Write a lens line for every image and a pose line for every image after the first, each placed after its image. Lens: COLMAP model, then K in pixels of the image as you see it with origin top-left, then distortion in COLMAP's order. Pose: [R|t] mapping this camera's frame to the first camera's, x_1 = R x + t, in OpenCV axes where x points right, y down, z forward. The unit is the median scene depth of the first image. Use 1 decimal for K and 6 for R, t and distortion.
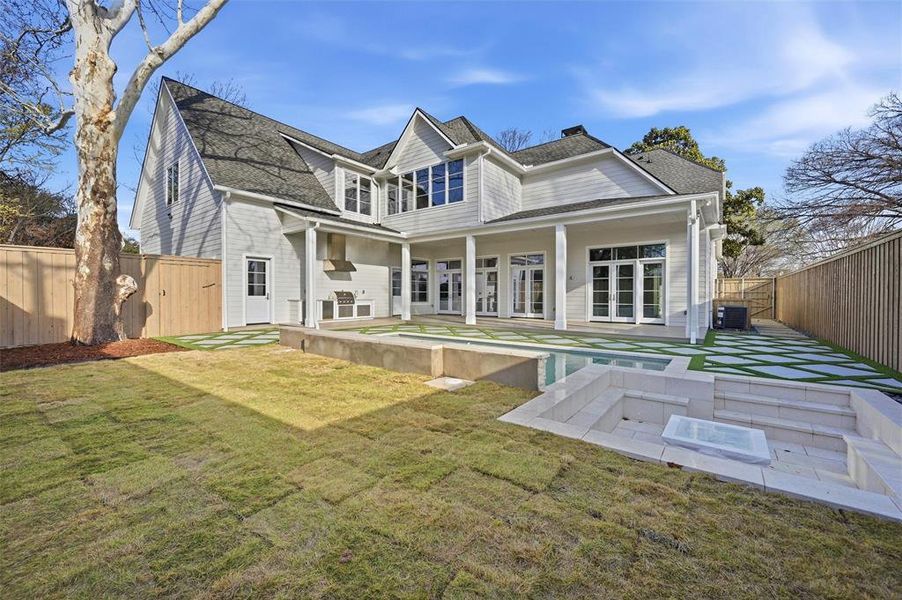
lens RADIAL K [[361.6, 0, 453.3], [0, 361.6, 299.1], [0, 0, 1]] dist [-0.000096, -0.000273]
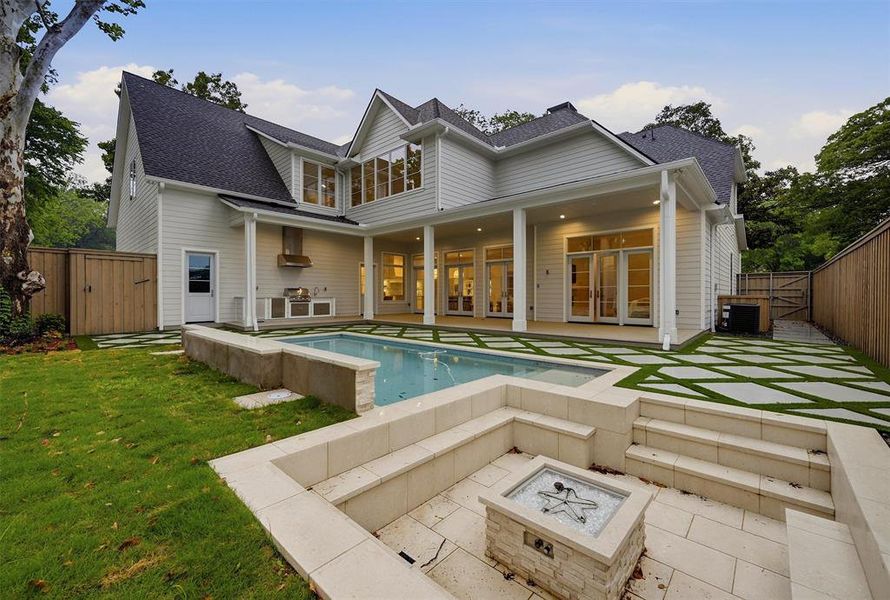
lens RADIAL K [[367.7, 0, 439.9], [0, 367.7, 297.5], [0, 0, 1]] dist [-0.002112, -0.000051]
pose [[0.995419, -0.000101, -0.095605, 0.157320], [-0.000334, 0.999990, -0.004529, 0.007068], [0.095604, 0.004540, 0.995409, 0.092323]]
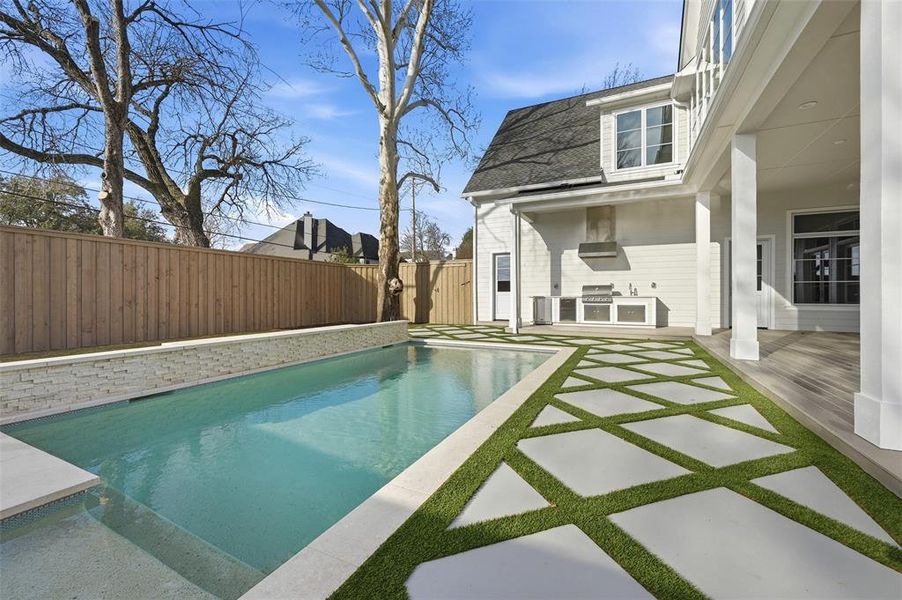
lens RADIAL K [[369.8, 0, 453.1], [0, 369.8, 296.9], [0, 0, 1]] dist [0.000670, -0.000192]
pose [[0.208105, 0.000924, -0.978106, 0.369031], [-0.009401, 0.999955, -0.001056, 0.006183], [0.978061, 0.009415, 0.208104, 0.583651]]
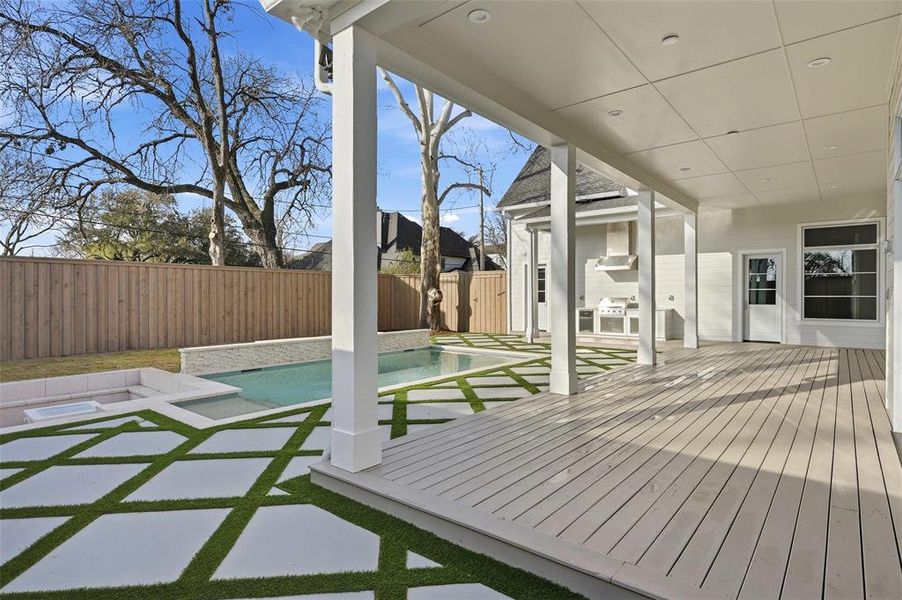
lens RADIAL K [[473.7, 0, 451.0], [0, 473.7, 300.0], [0, 0, 1]] dist [-0.003088, -0.000066]
pose [[-0.029747, 0.006567, -0.999536, 0.702556], [-0.008815, 0.999938, 0.006832, -0.020399], [0.999519, 0.009014, -0.029687, 0.716524]]
